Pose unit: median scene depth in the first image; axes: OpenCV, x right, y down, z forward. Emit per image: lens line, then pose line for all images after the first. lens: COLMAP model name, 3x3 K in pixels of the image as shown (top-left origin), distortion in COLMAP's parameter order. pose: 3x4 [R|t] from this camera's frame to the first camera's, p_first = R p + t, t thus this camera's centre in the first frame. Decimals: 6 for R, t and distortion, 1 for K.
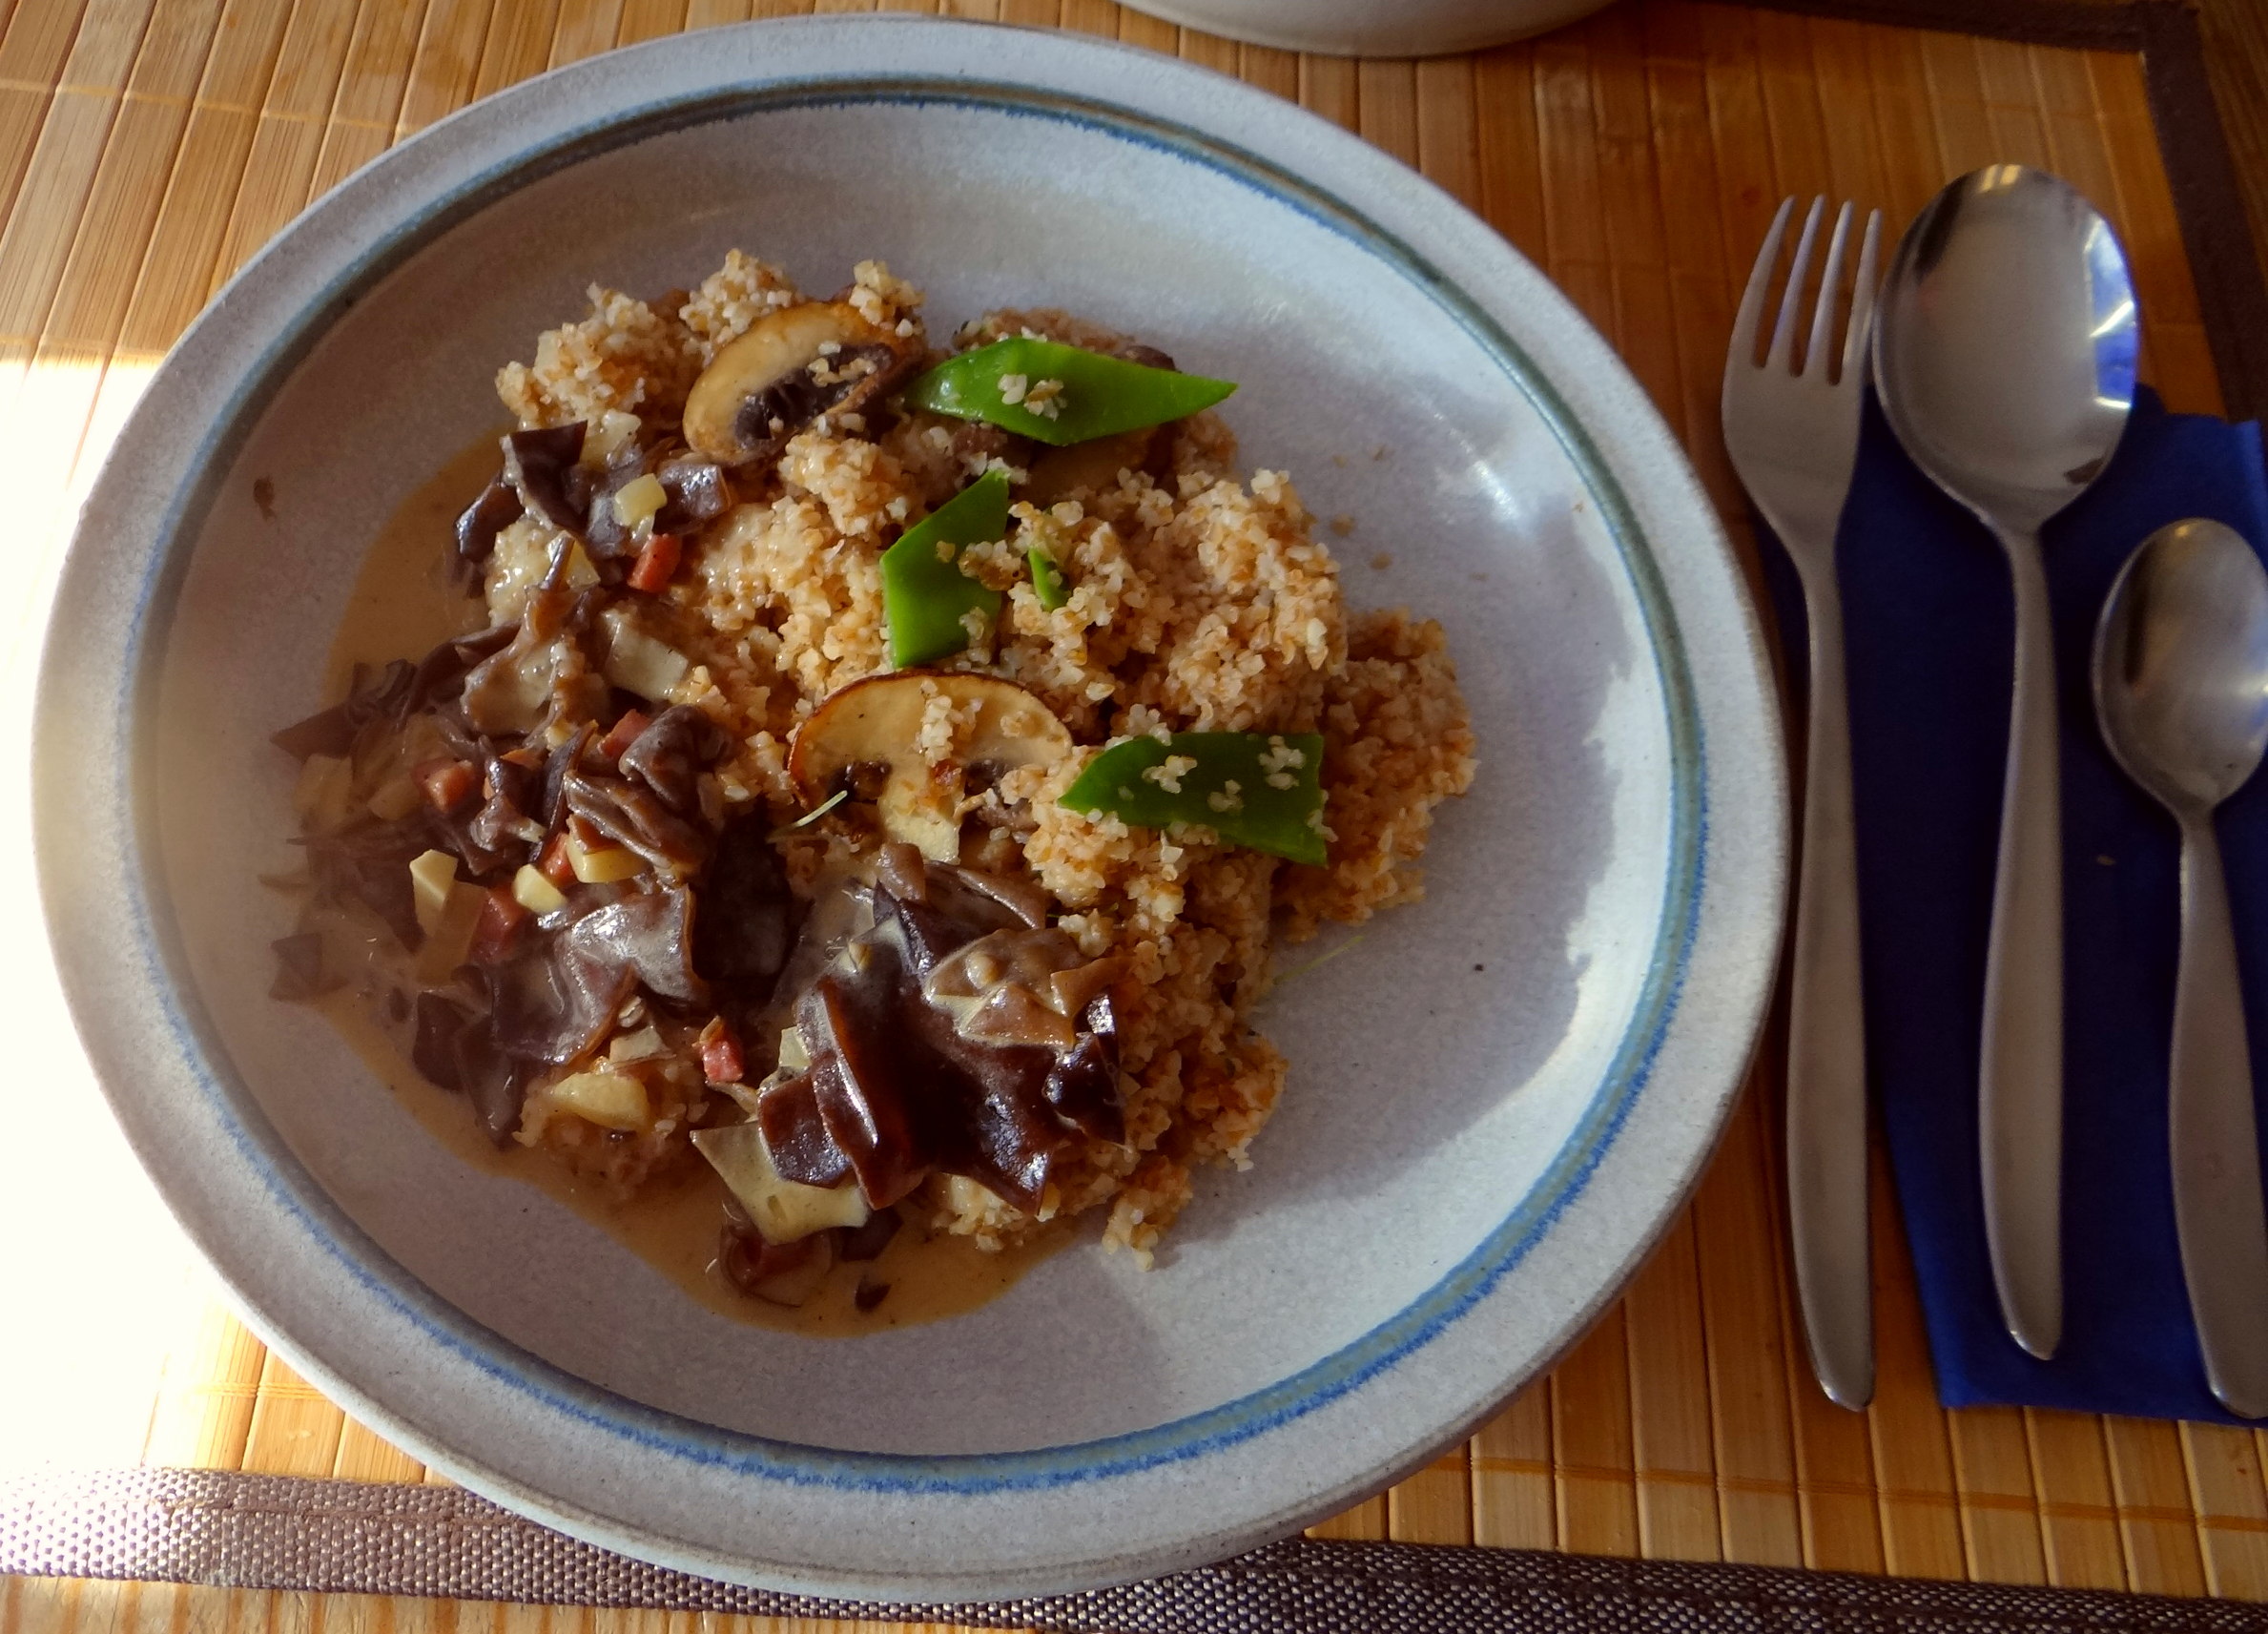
lens RADIAL K [[2543.2, 0, 1134.0], [0, 2543.2, 817.0], [0, 0, 1]] dist [-0.012858, 0.005144]
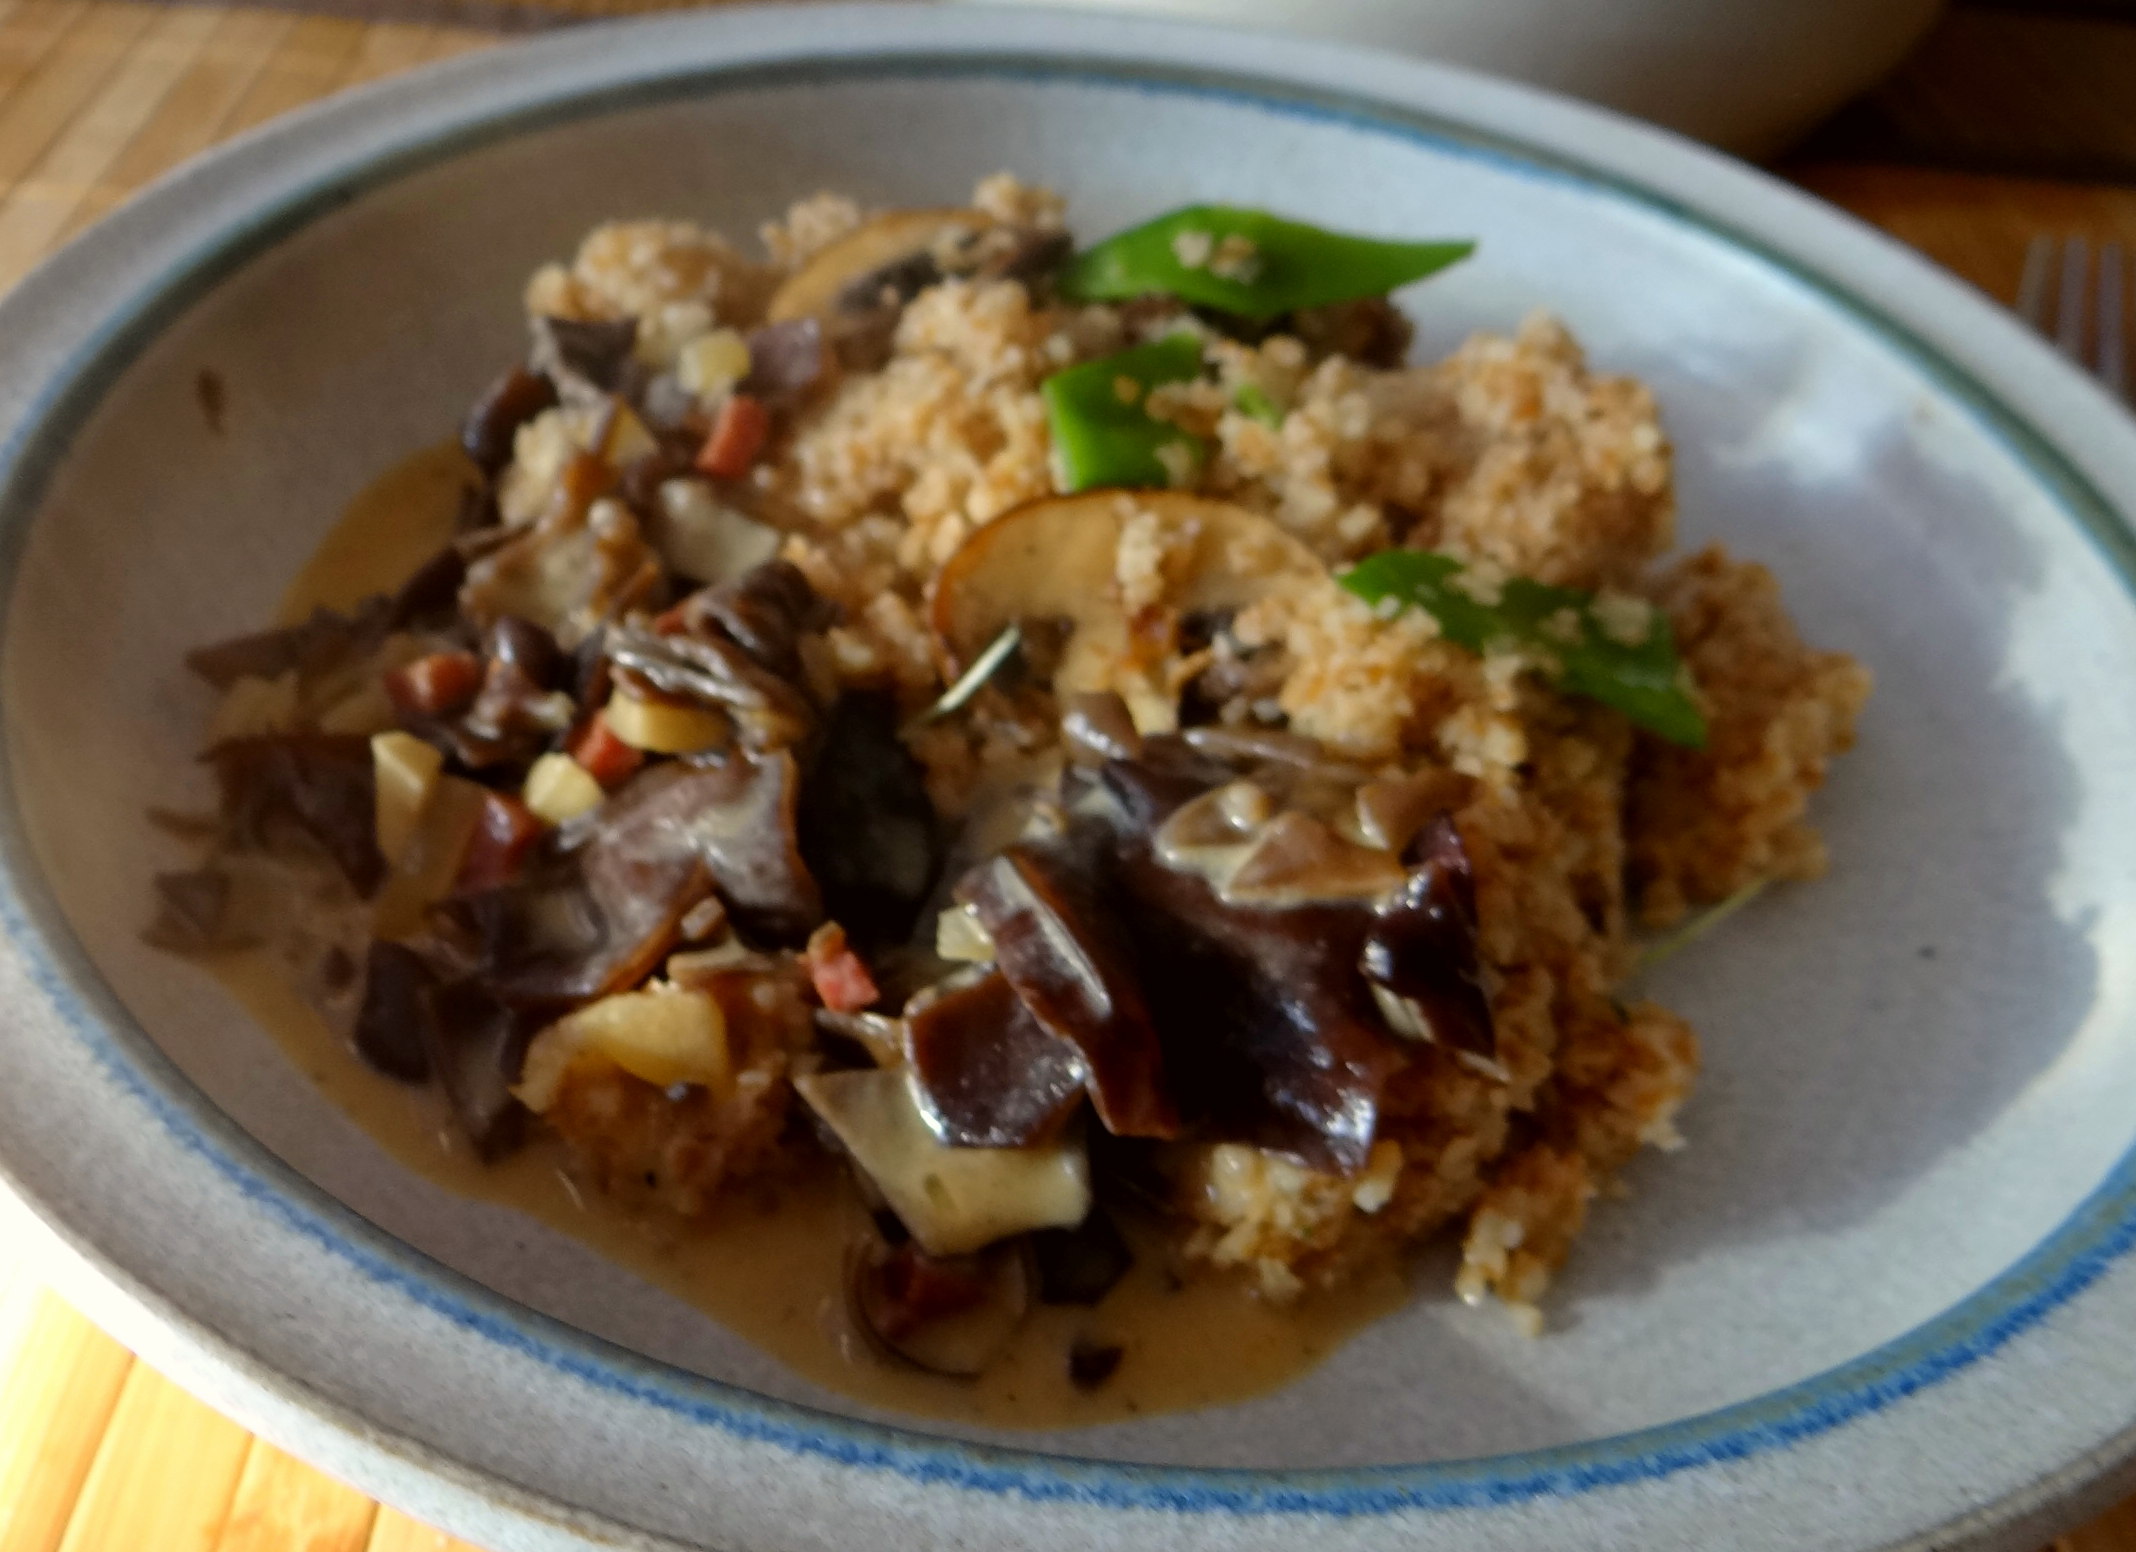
lens RADIAL K [[2391.8, 0, 1068.0], [0, 2391.8, 776.0], [0, 0, 1]] dist [-0.003132, -0.004384]
pose [[0.998545, -0.052781, 0.011004, -0.108287], [0.052435, 0.903173, -0.426063, 0.302197], [0.012549, 0.426020, 0.904627, 0.430915]]
